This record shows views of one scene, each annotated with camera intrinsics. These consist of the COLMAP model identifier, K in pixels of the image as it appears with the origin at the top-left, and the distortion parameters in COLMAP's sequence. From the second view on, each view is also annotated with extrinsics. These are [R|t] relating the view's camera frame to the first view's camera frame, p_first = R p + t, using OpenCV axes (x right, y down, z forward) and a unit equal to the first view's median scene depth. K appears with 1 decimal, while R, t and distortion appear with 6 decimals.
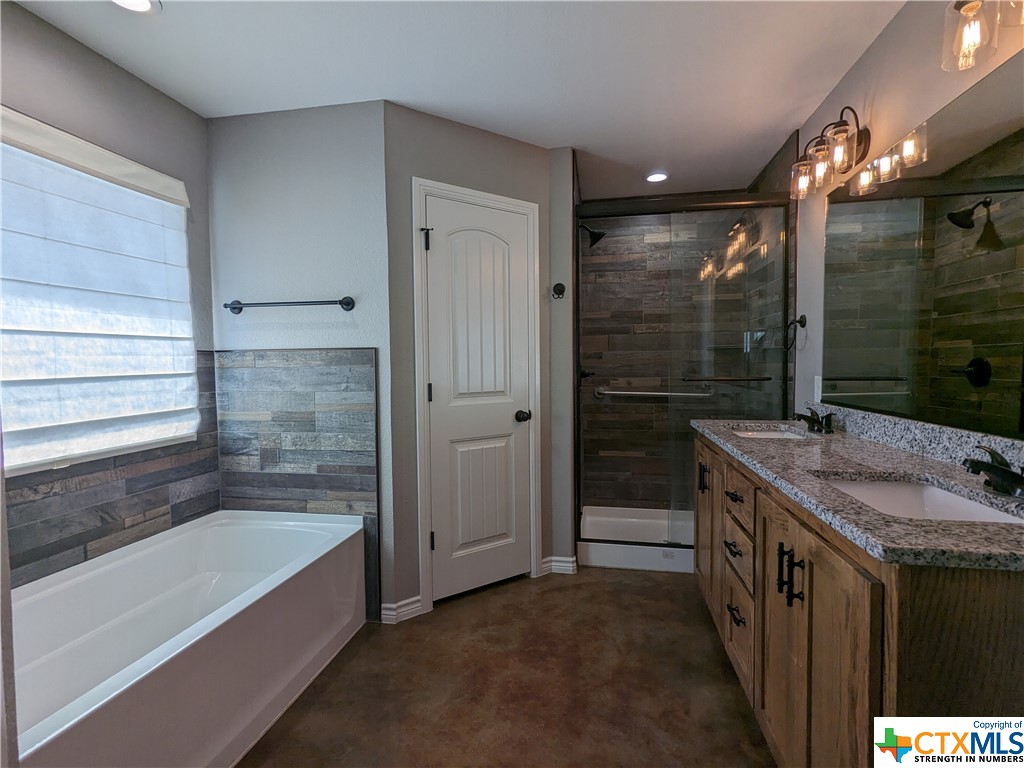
lens RADIAL K [[484.4, 0, 513.8], [0, 484.4, 384.9], [0, 0, 1]] dist [-0.002565, -0.000217]
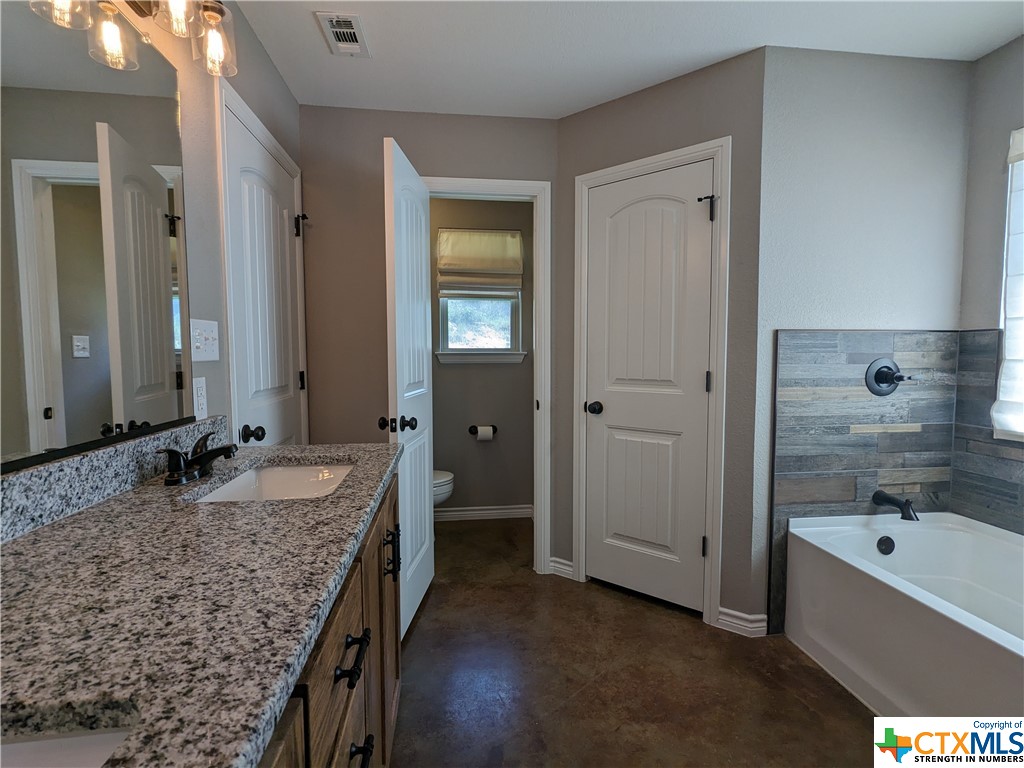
lens RADIAL K [[498.6, 0, 512.0], [0, 498.6, 384.0], [0, 0, 1]] dist [0.000559, 0.000043]
pose [[0.300683, 0.067208, -0.951353, 0.722521], [-0.044559, 0.997415, 0.056379, -0.019357], [0.952683, 0.025440, 0.302901, 0.463233]]
